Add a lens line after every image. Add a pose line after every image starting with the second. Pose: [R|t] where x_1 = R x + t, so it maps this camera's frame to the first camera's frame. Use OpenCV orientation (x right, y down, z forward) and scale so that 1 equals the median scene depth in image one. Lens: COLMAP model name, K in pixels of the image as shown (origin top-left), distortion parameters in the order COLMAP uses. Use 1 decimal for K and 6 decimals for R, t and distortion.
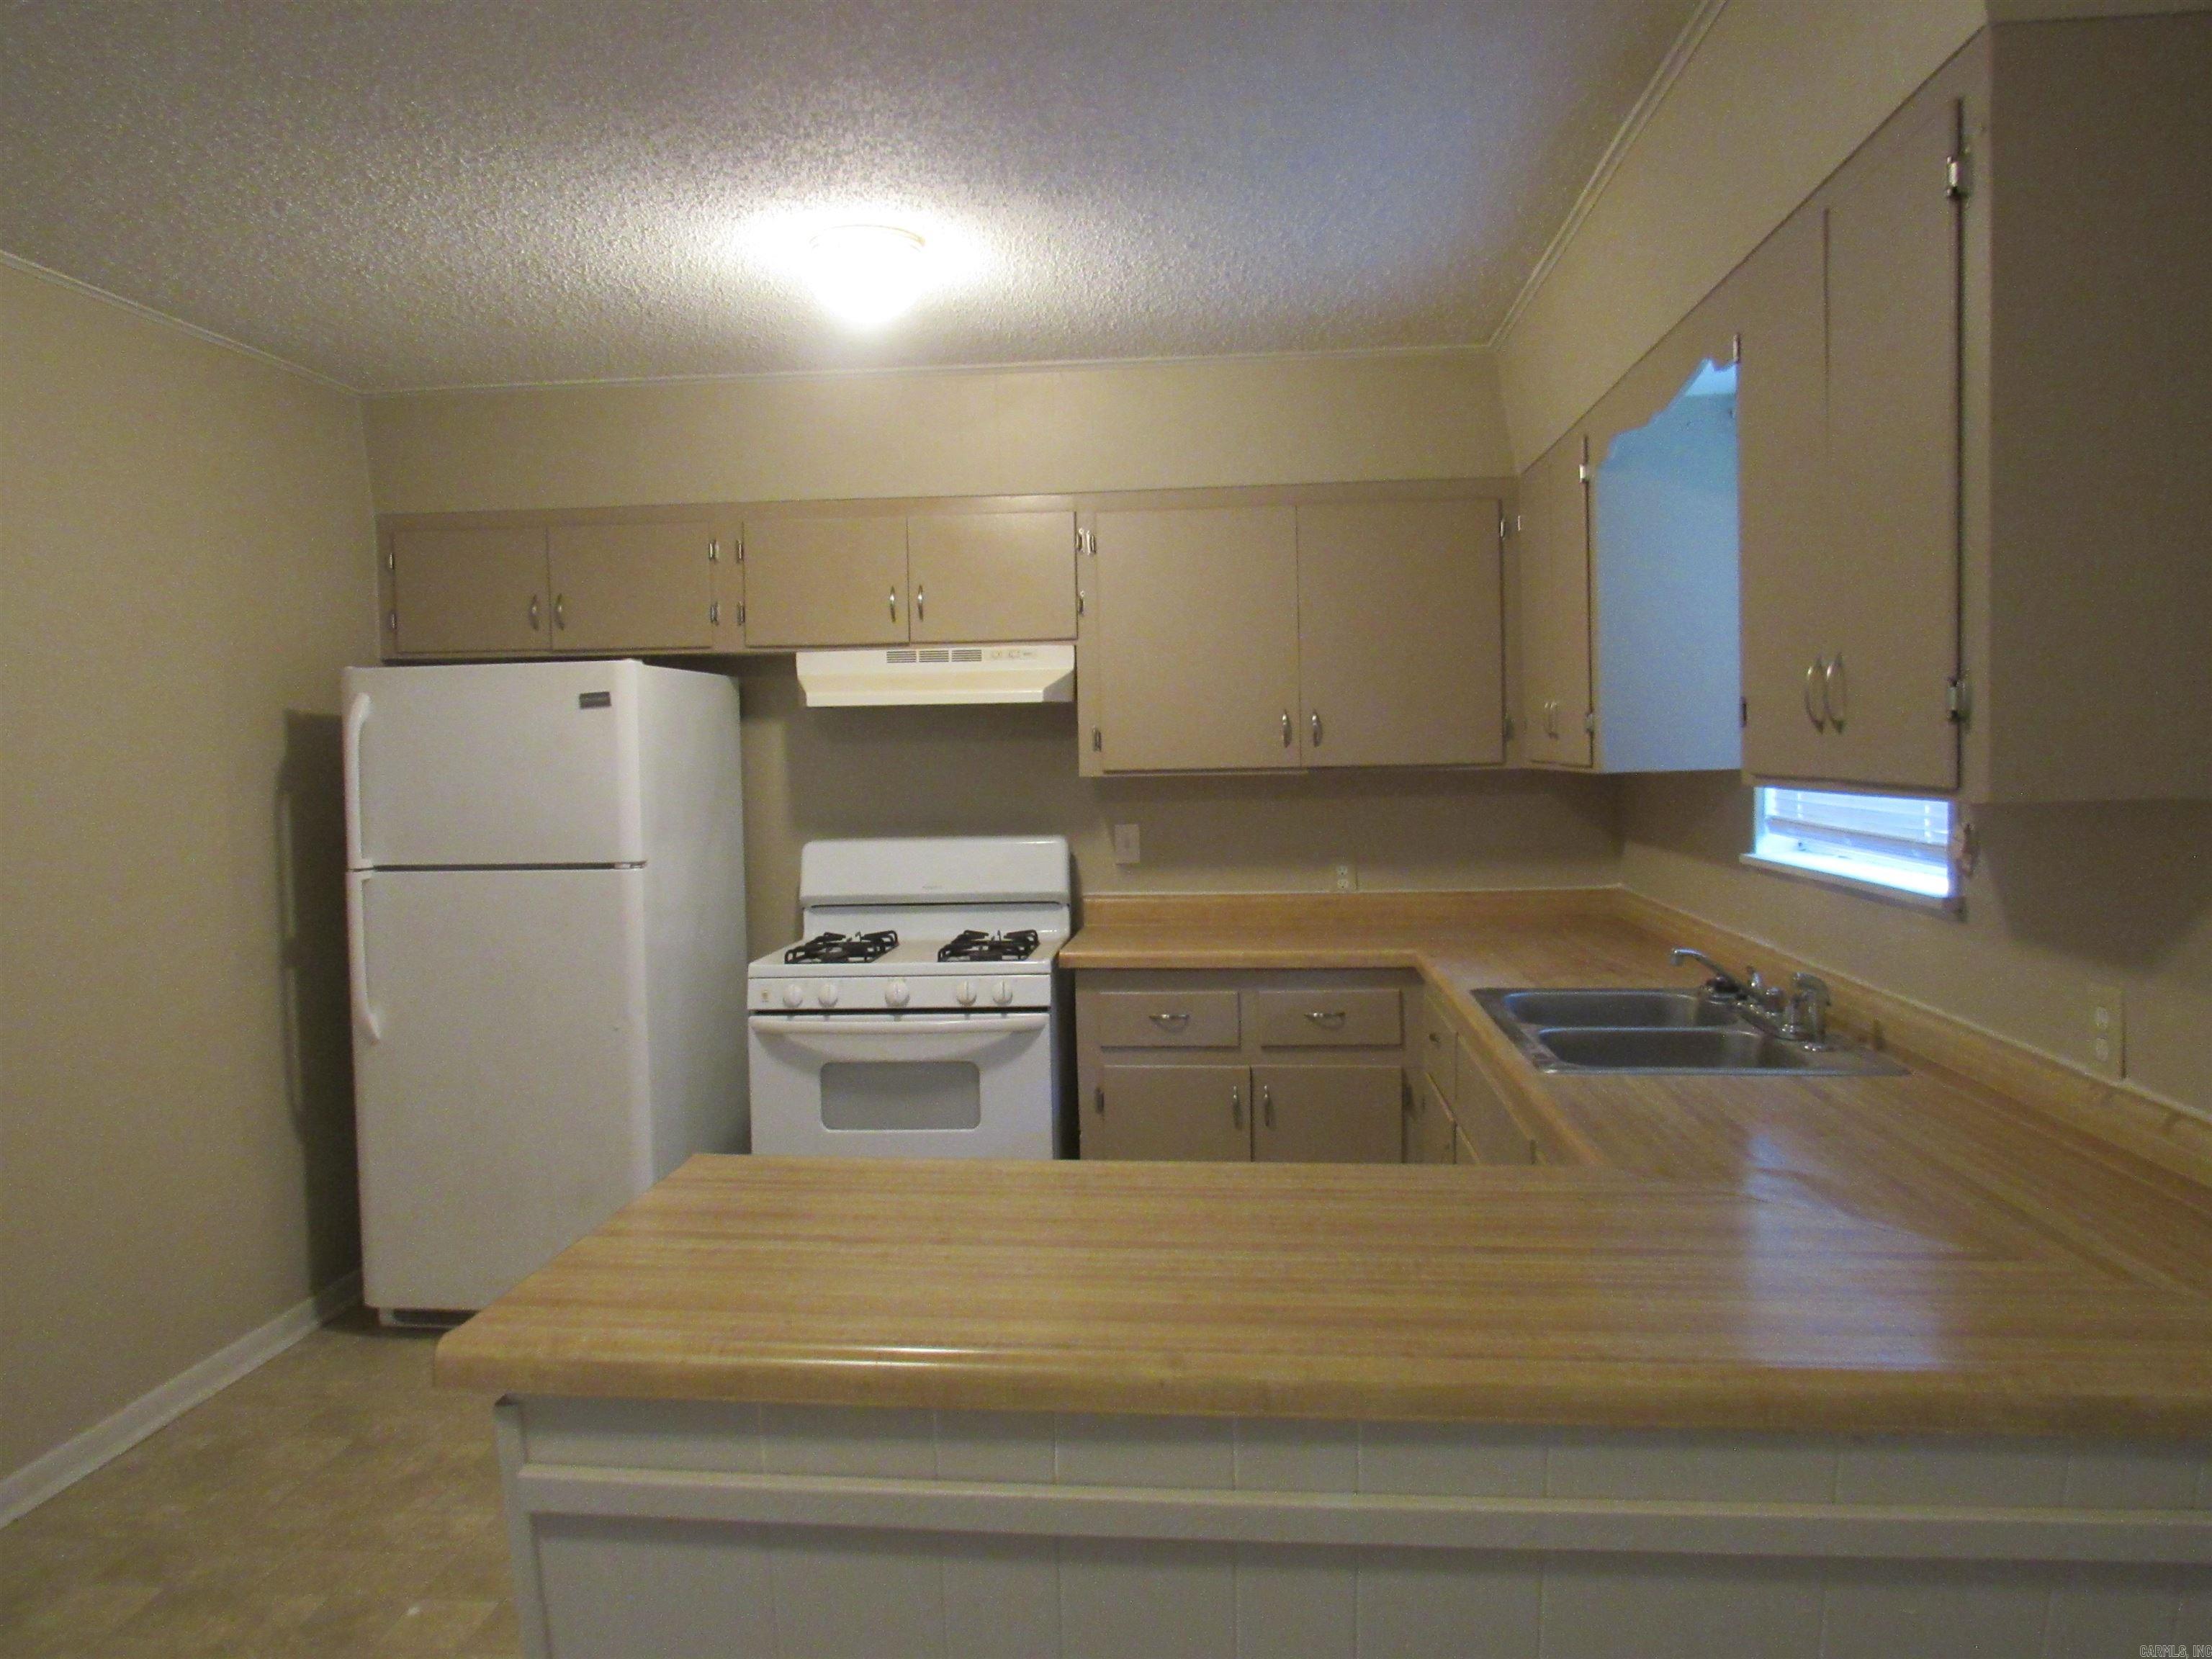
lens RADIAL K [[1578.4, 0, 1106.1], [0, 1578.4, 832.0], [0, 0, 1]] dist [-0.025936, 0.007818]
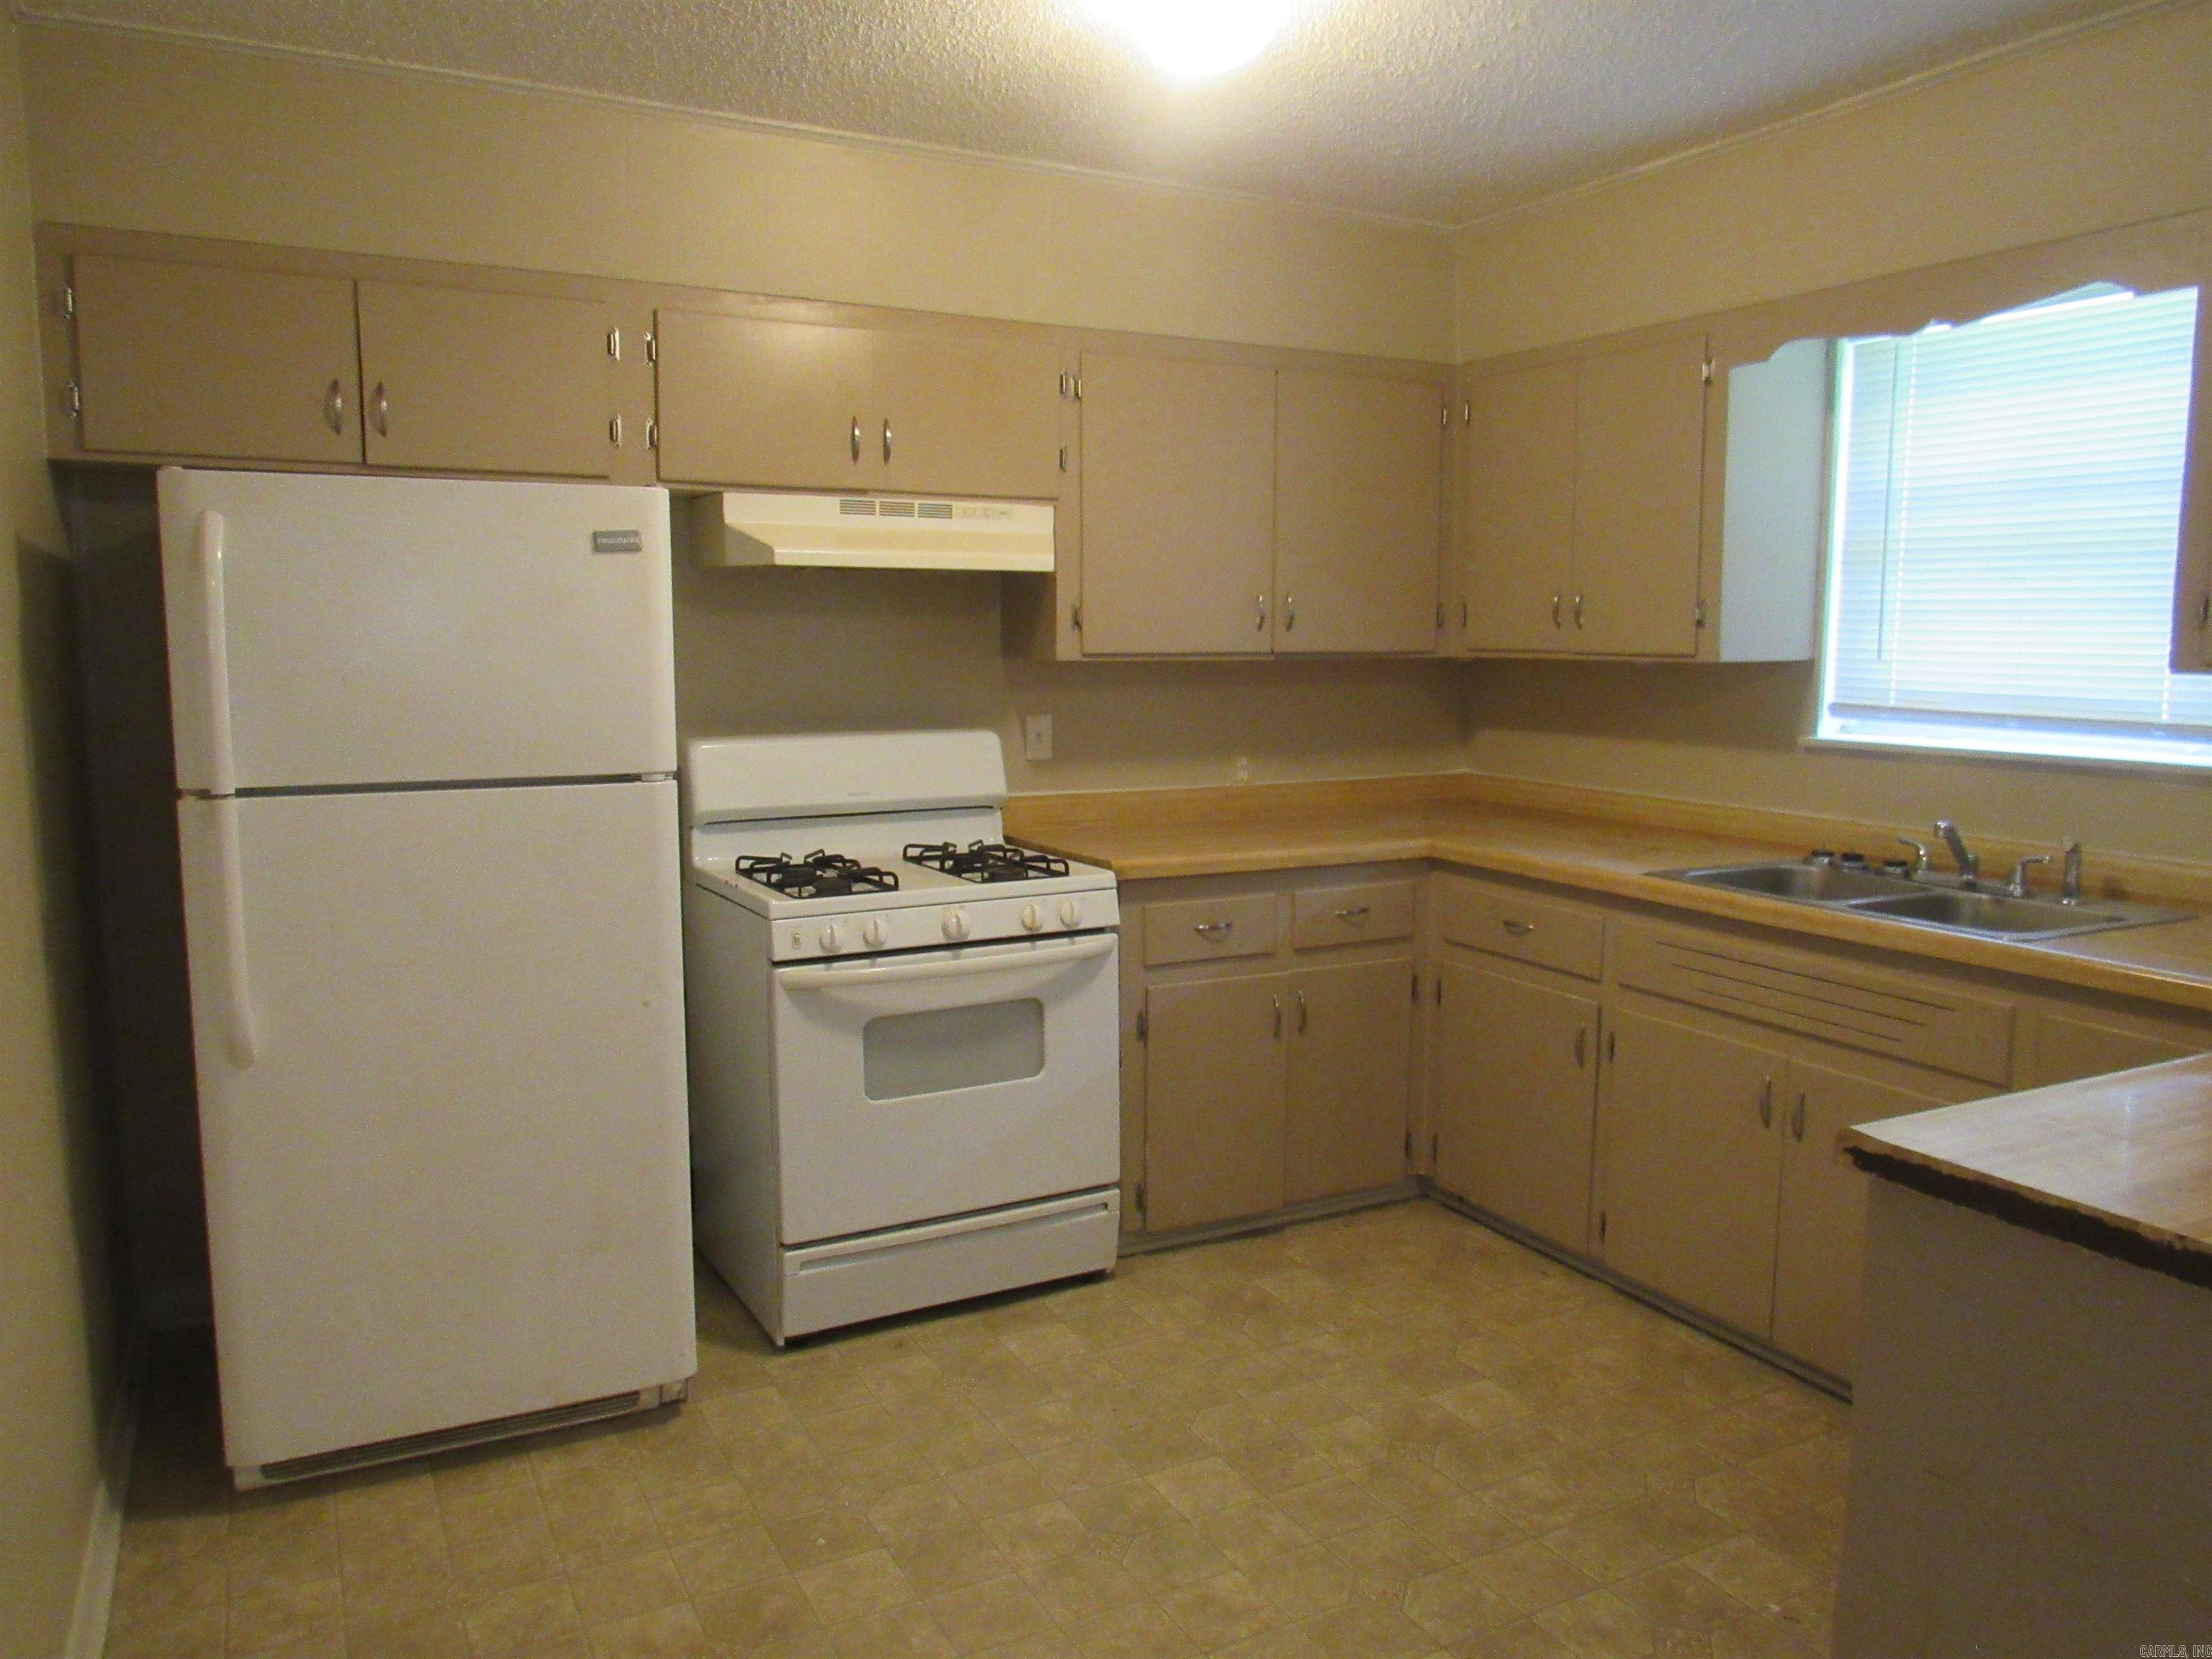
lens RADIAL K [[1578.4, 0, 1108.4], [0, 1578.4, 825.8], [0, 0, 1]] dist [-0.025936, 0.007818]
pose [[0.842025, -0.045027, 0.537555, -0.499728], [0.010389, 0.997679, 0.067295, -0.002400], [-0.539338, -0.051079, 0.840539, 0.273574]]
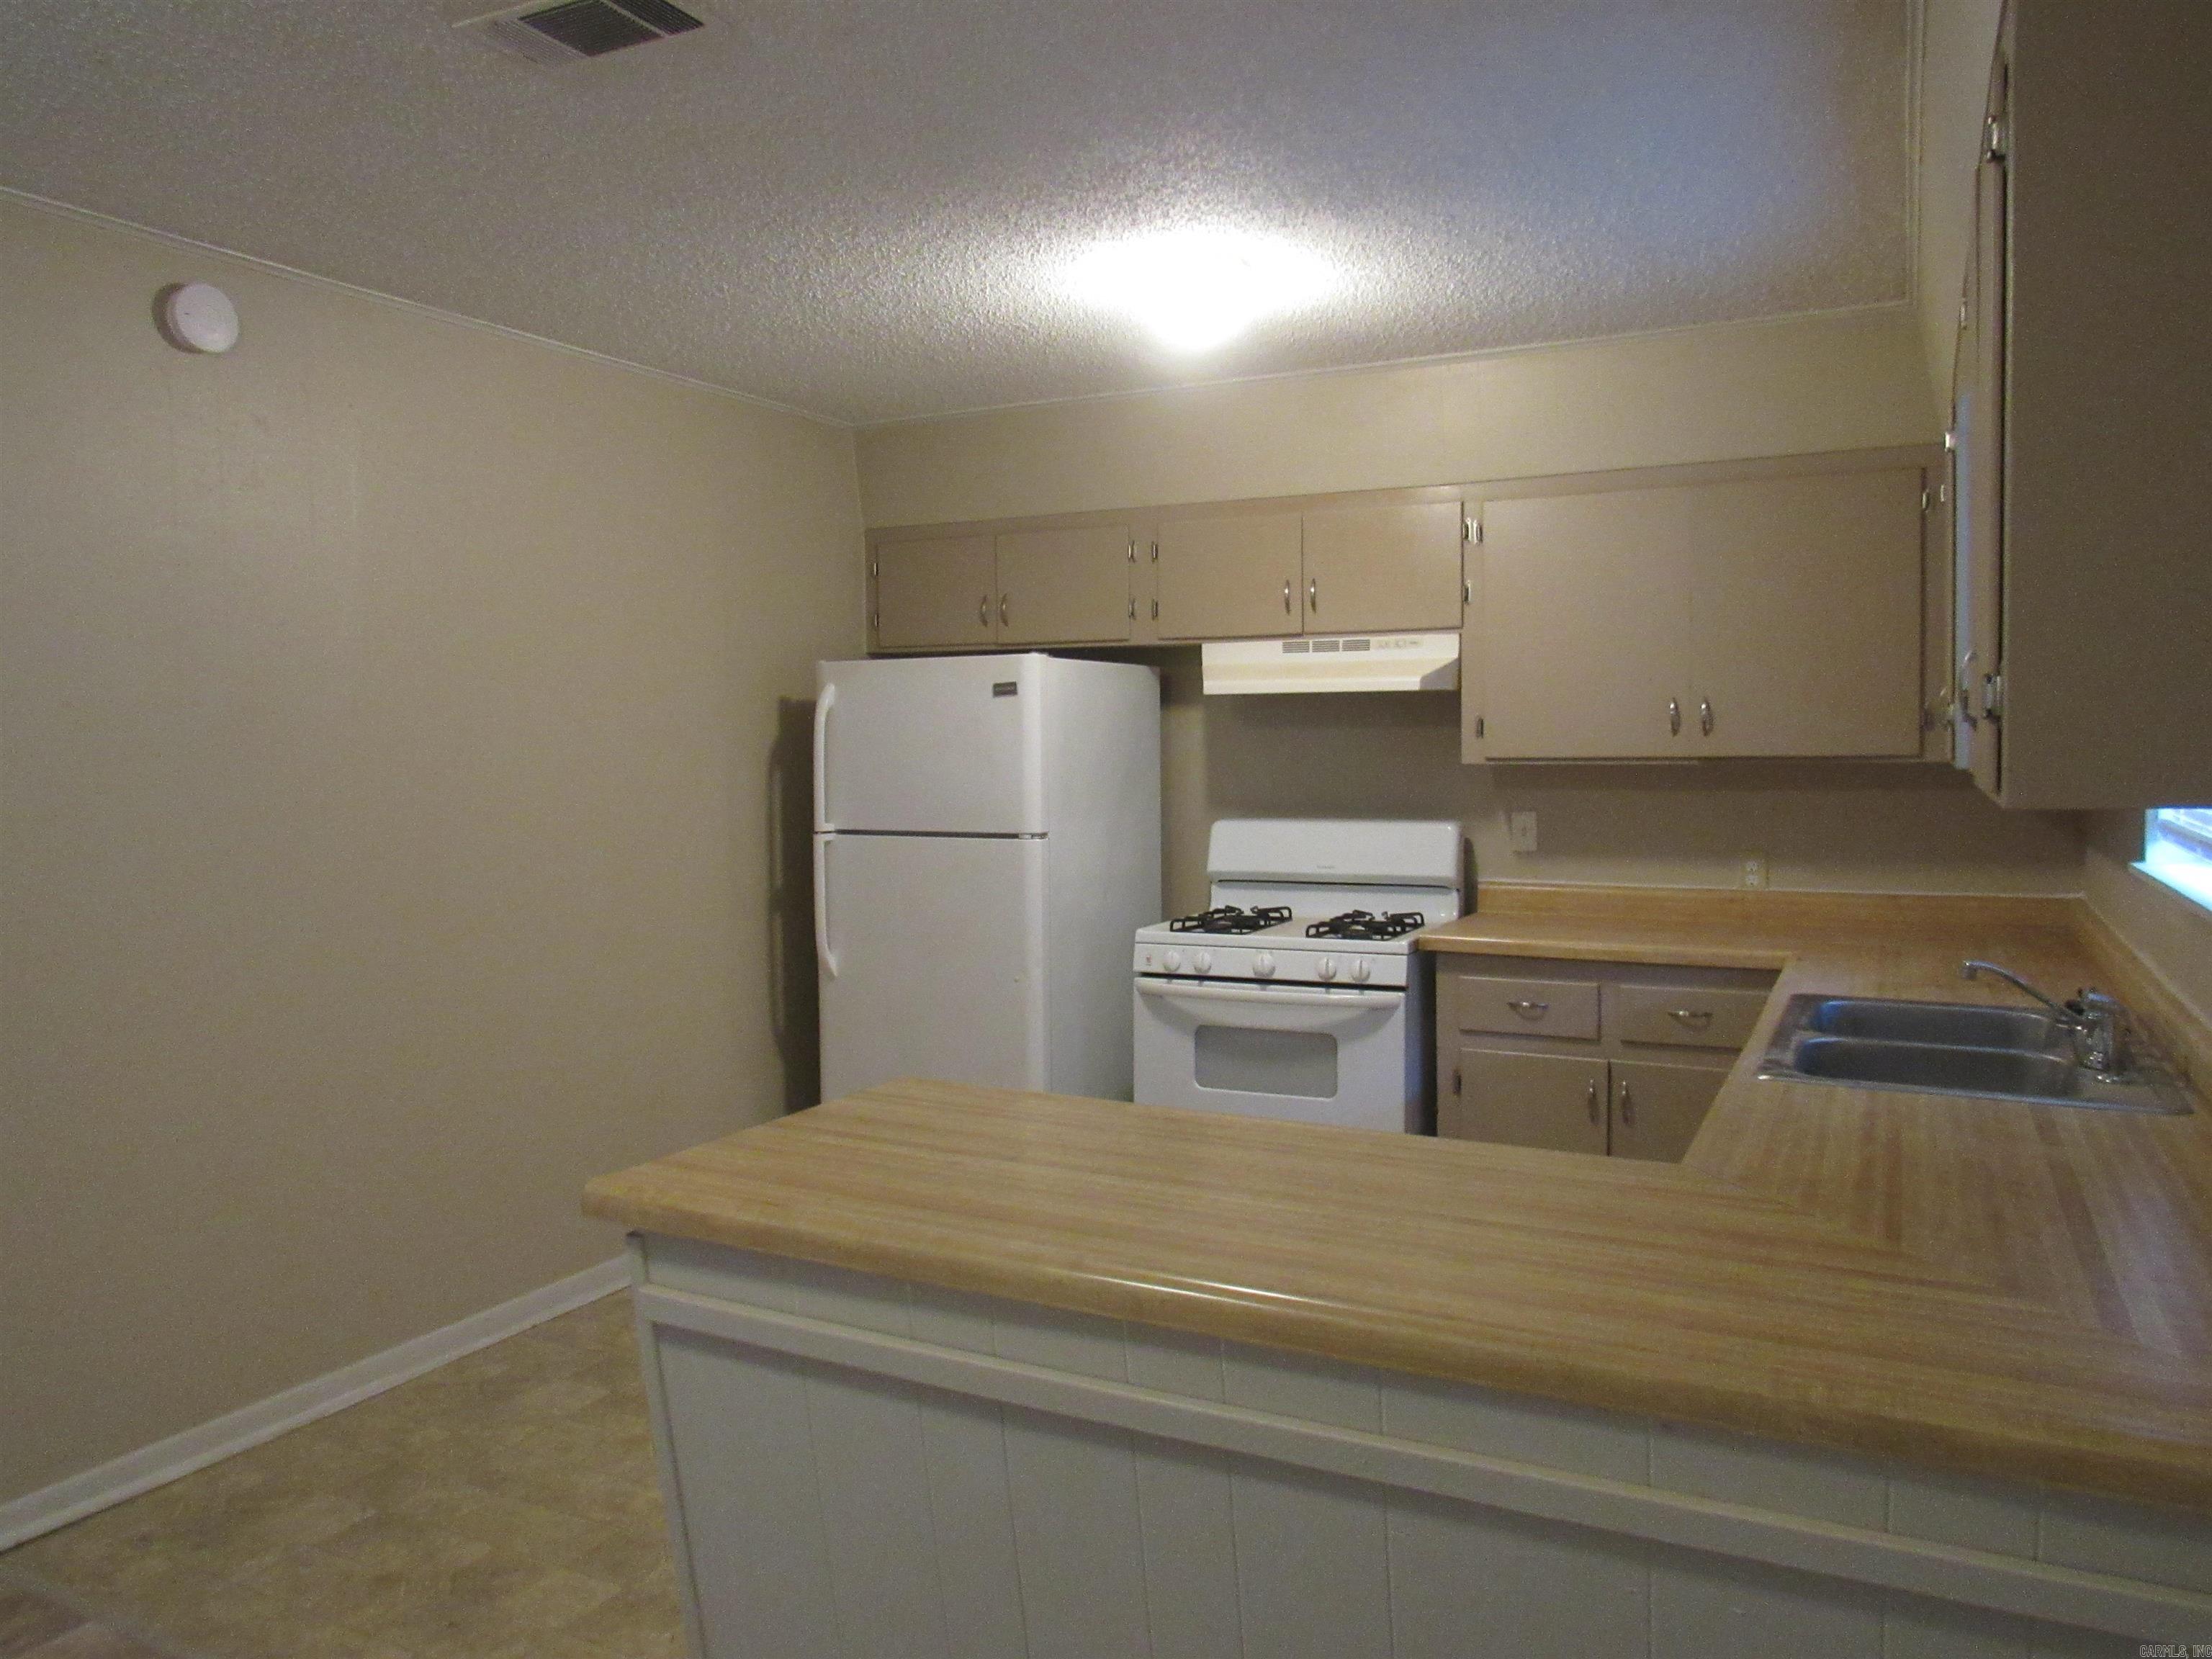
lens RADIAL K [[1578.4, 0, 1113.2], [0, 1578.4, 835.0], [0, 0, 1]] dist [-0.025936, 0.007818]
pose [[0.928813, 0.031677, -0.369193, 0.162661], [-0.026541, 0.999467, 0.018982, -0.002494], [0.369598, -0.007832, 0.929159, -0.026089]]
